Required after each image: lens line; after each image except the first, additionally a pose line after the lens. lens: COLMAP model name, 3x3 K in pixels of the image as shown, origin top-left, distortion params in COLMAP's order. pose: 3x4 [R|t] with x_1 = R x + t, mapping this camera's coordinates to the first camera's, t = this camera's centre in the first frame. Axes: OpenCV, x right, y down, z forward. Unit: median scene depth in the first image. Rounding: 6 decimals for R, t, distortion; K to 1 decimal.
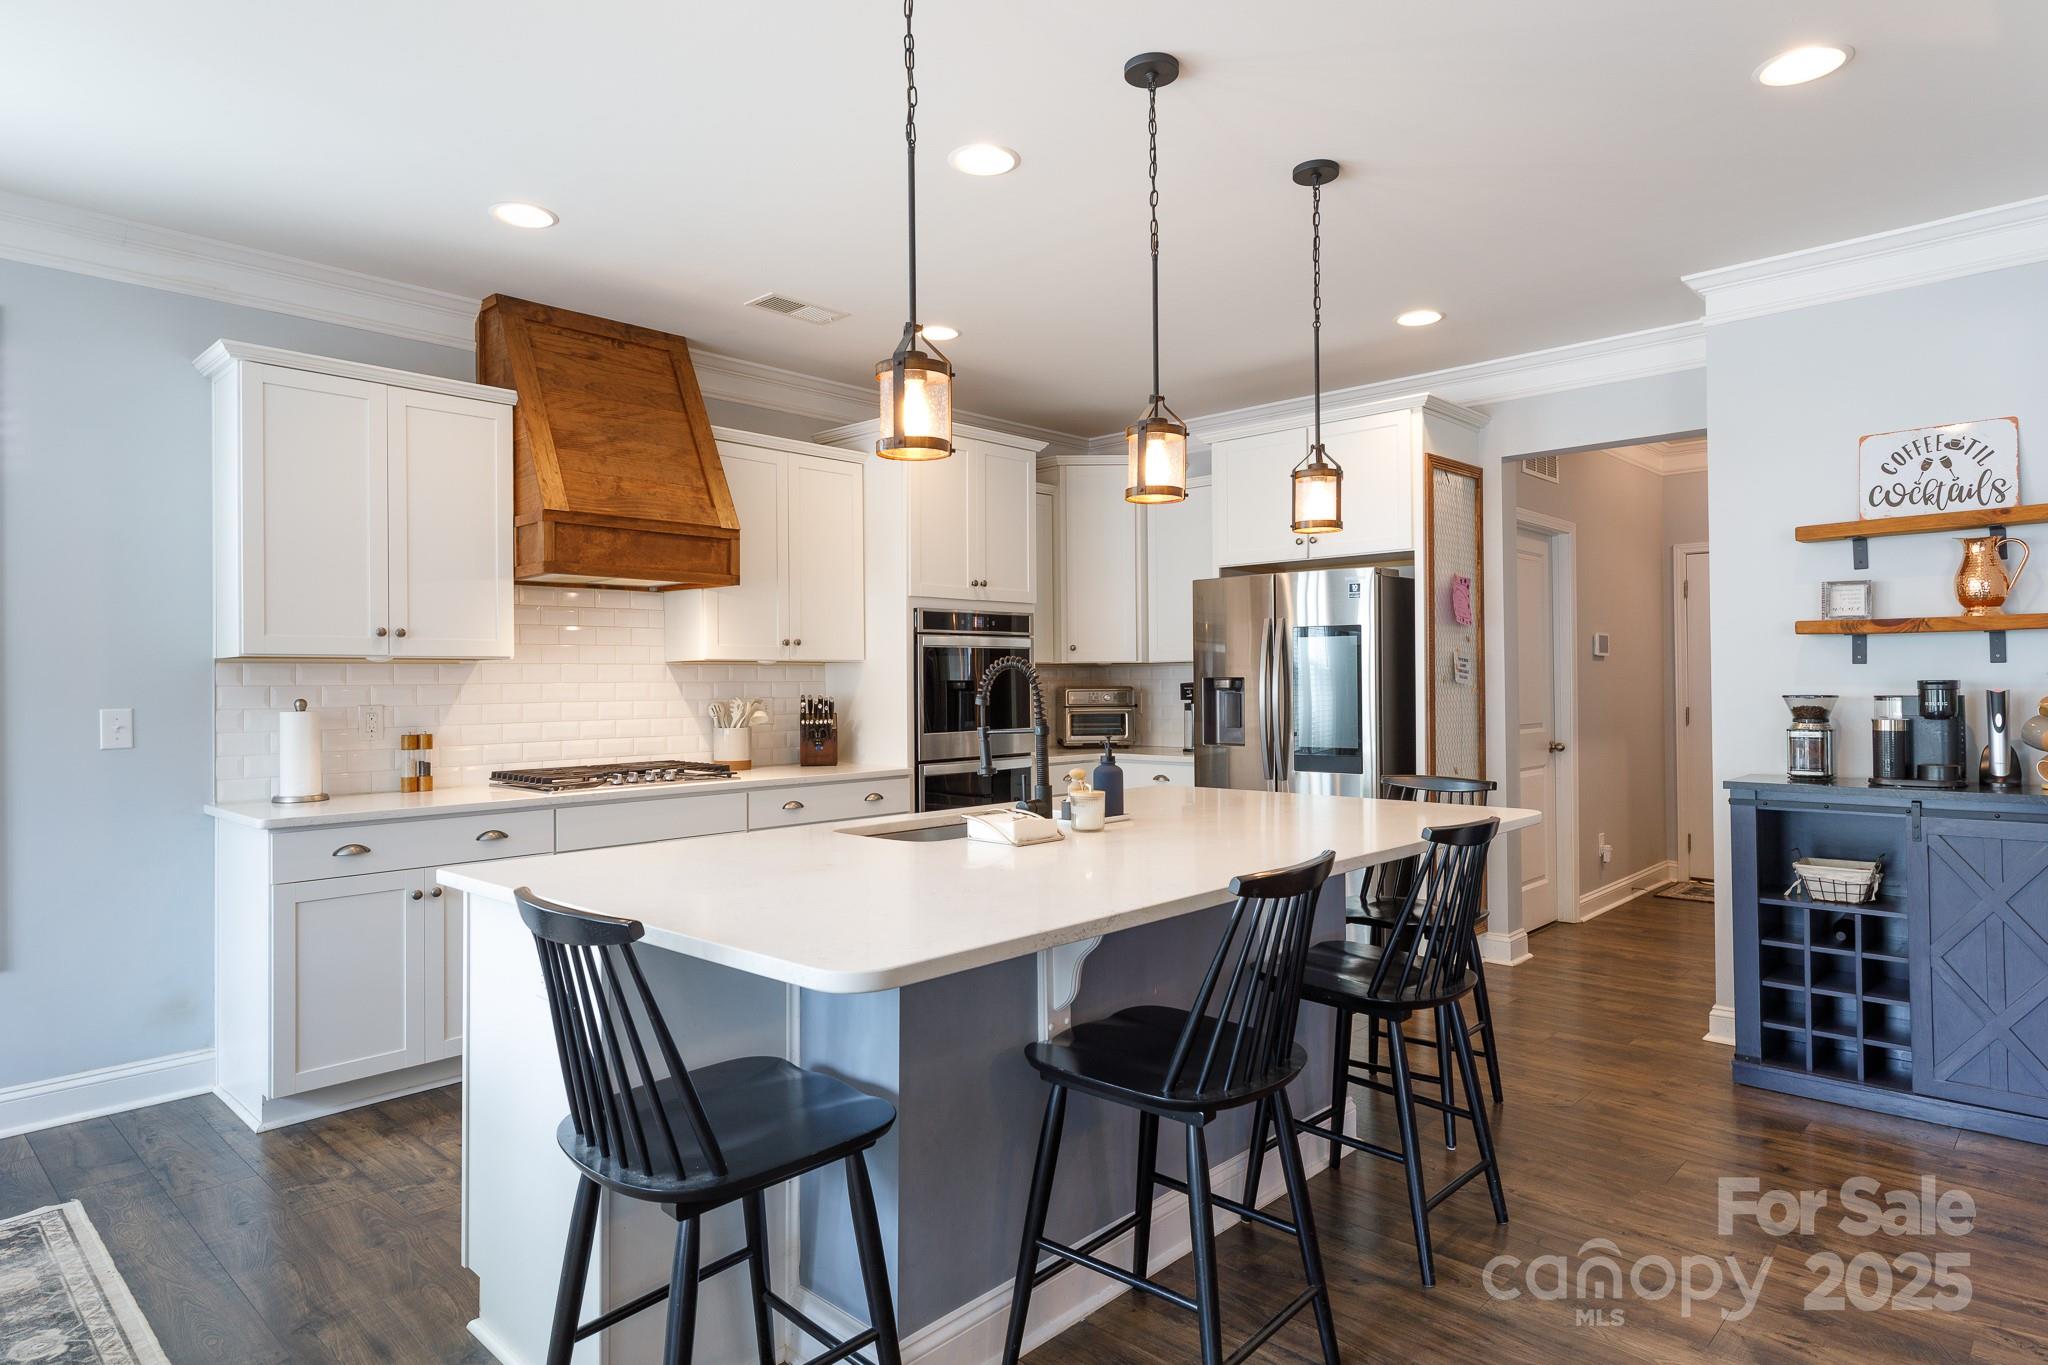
lens RADIAL K [[1158.6, 0, 1026.4], [0, 1158.6, 674.8], [0, 0, 1]] dist [-0.004513, -0.002318]
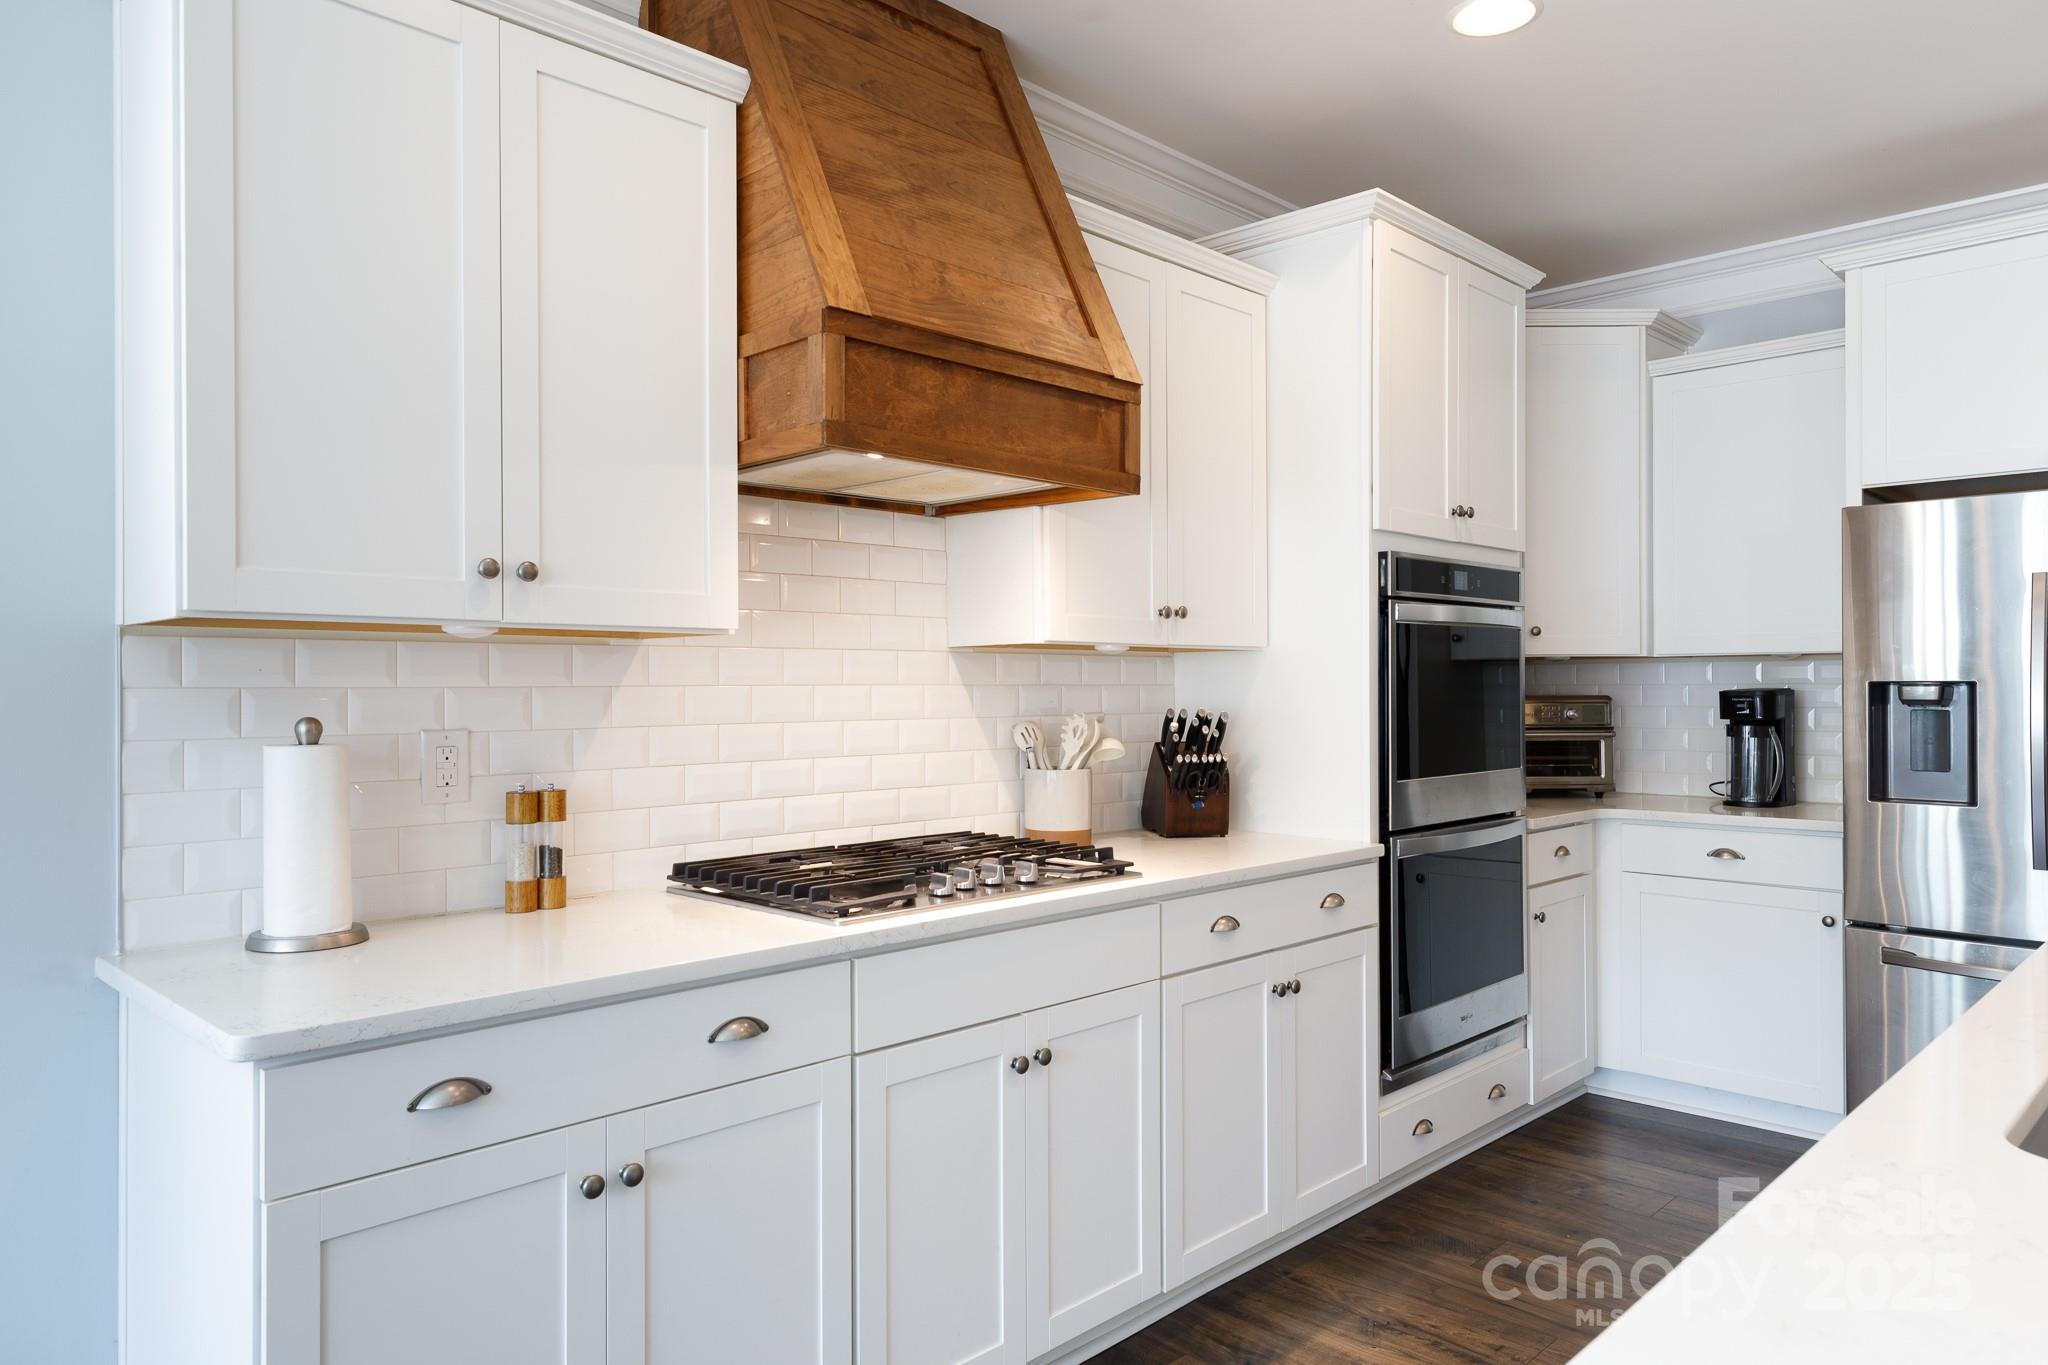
lens RADIAL K [[1351.6, 0, 1022.3], [0, 1351.6, 685.8], [0, 0, 1]] dist [-0.003397, 0.001380]
pose [[0.999633, 0.004976, -0.026641, -0.302861], [-0.004847, 0.999976, 0.004915, 0.004353], [0.026665, -0.004784, 0.999633, 0.434396]]
